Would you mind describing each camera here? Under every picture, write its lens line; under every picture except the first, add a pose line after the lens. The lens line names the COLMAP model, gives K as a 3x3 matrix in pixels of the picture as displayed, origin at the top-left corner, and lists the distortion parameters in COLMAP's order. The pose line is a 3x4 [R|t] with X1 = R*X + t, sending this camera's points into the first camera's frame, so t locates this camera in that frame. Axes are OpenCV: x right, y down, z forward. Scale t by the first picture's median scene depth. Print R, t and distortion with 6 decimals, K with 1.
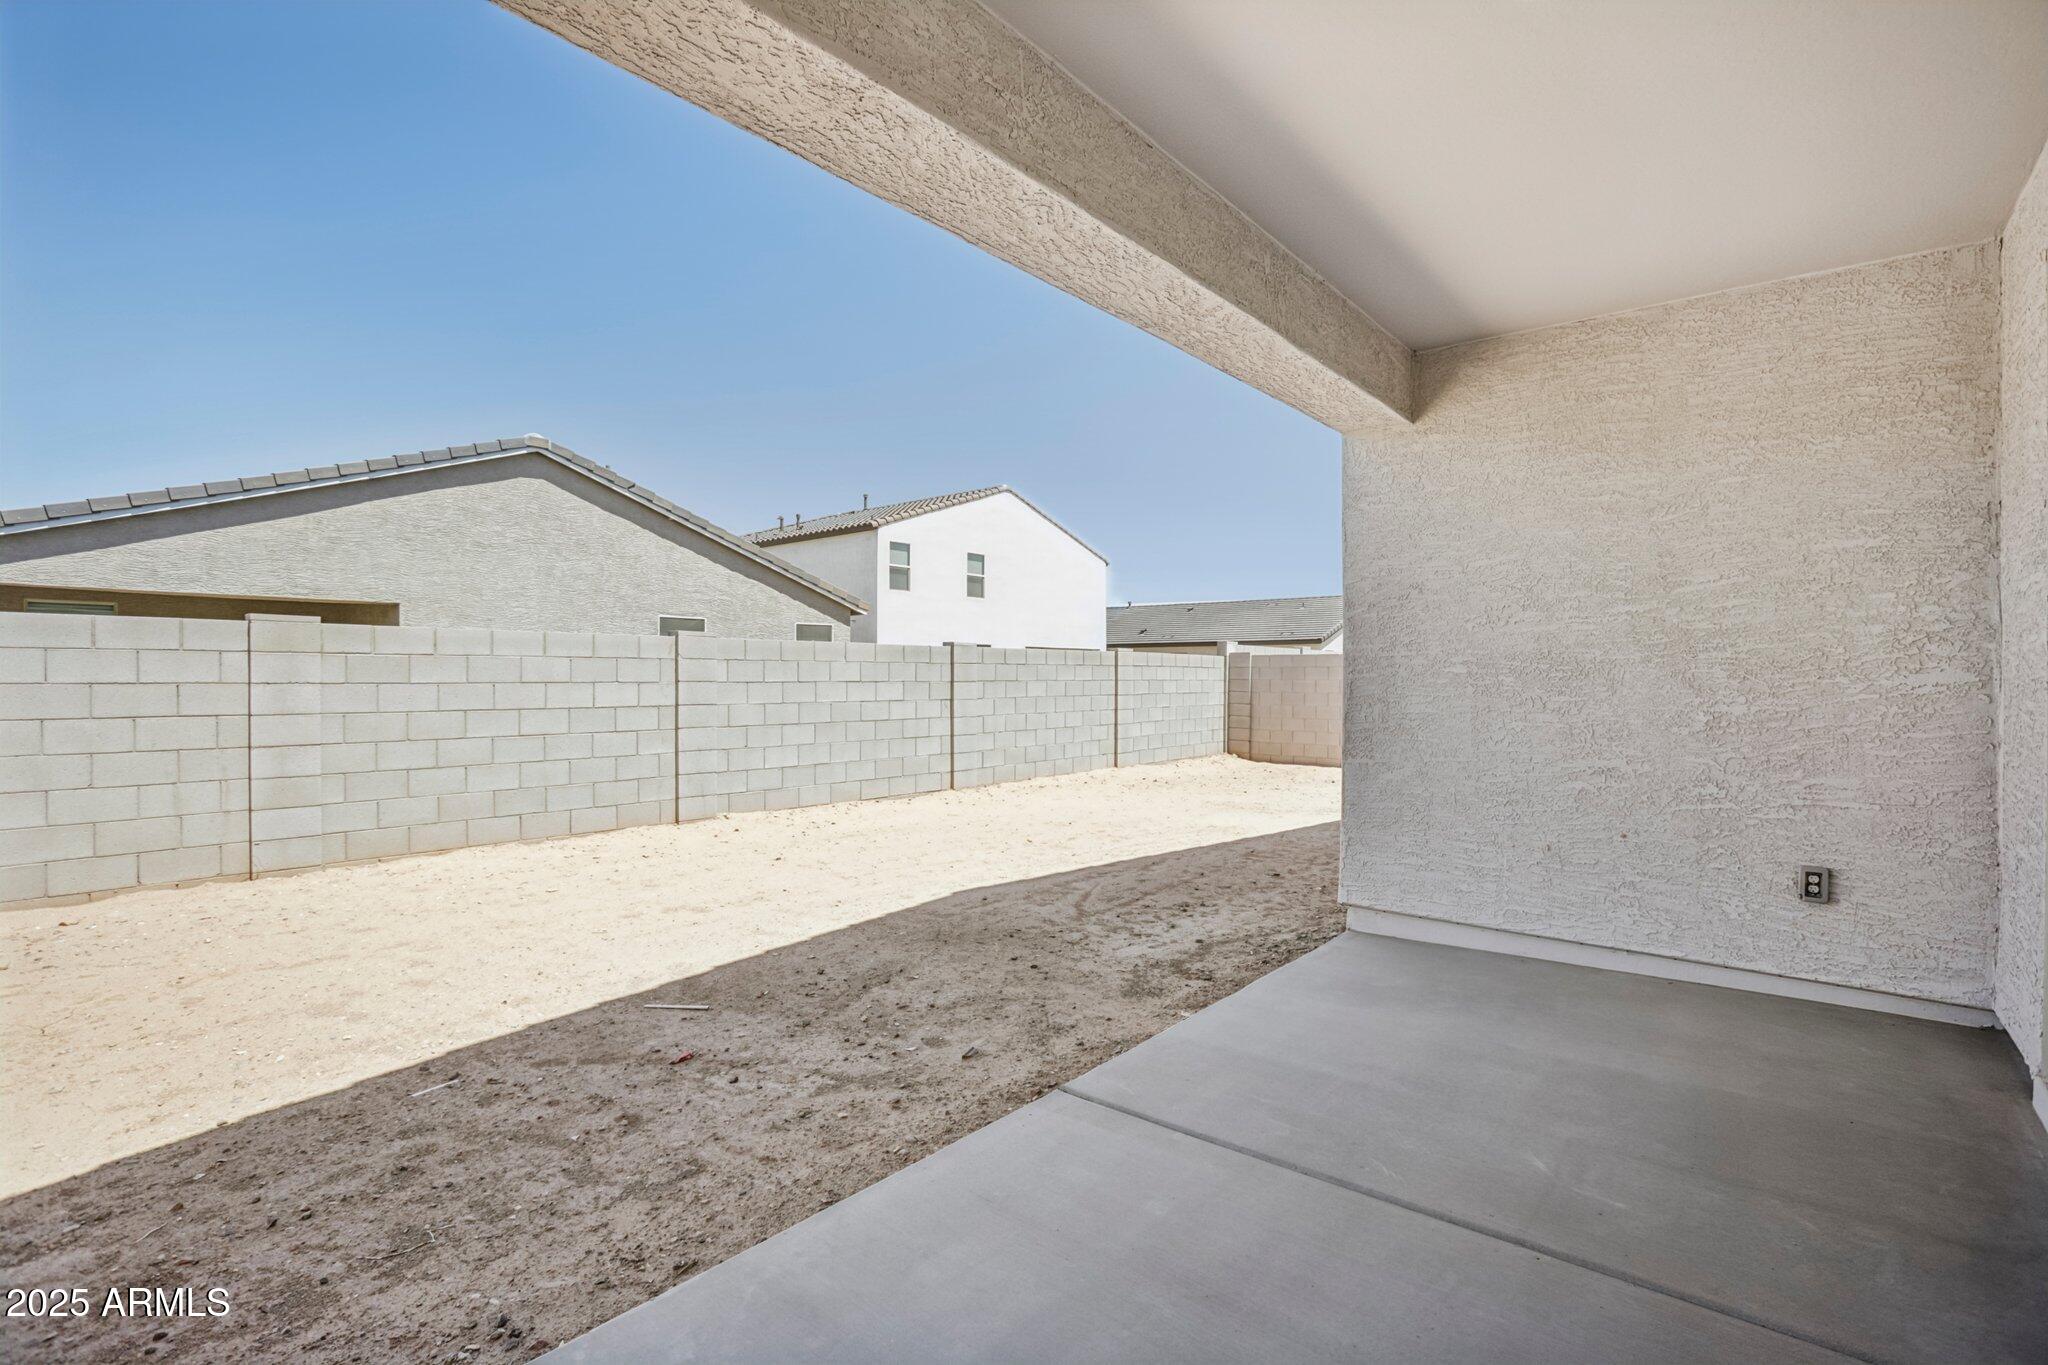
lens RADIAL K [[953.5, 0, 1030.0], [0, 953.5, 669.1], [0, 0, 1]] dist [-0.050337, 0.013007]
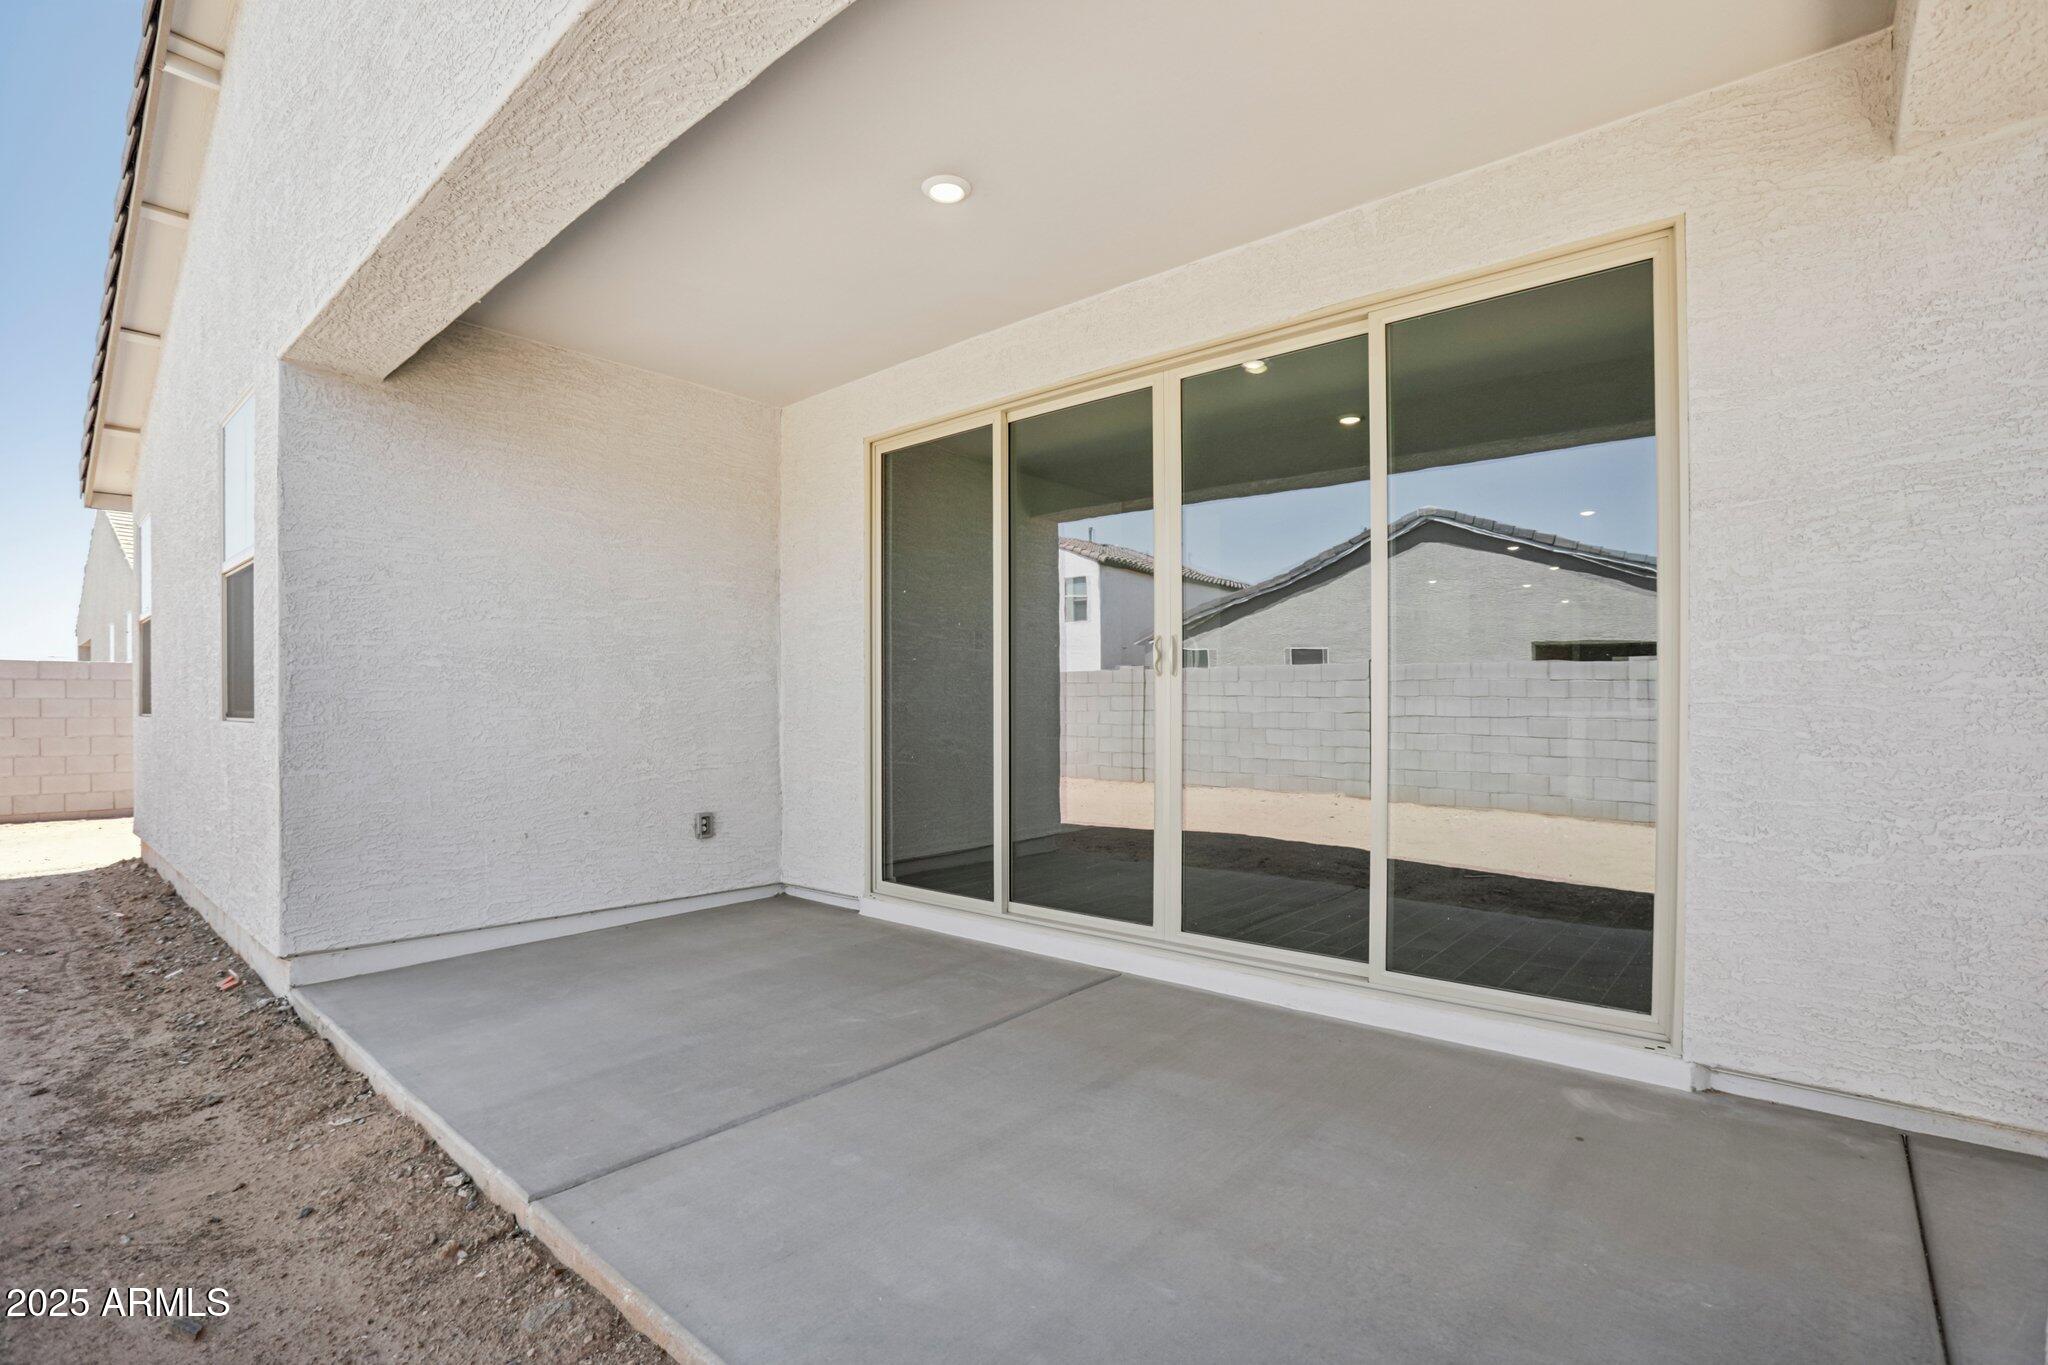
lens RADIAL K [[953.5, 0, 1036.5], [0, 953.5, 690.6], [0, 0, 1]] dist [-0.050337, 0.013007]
pose [[0.009358, 0.006637, 0.999934, -0.517257], [-0.006079, 0.999960, -0.006581, 0.033277], [-0.999938, -0.006017, 0.009398, 0.440902]]
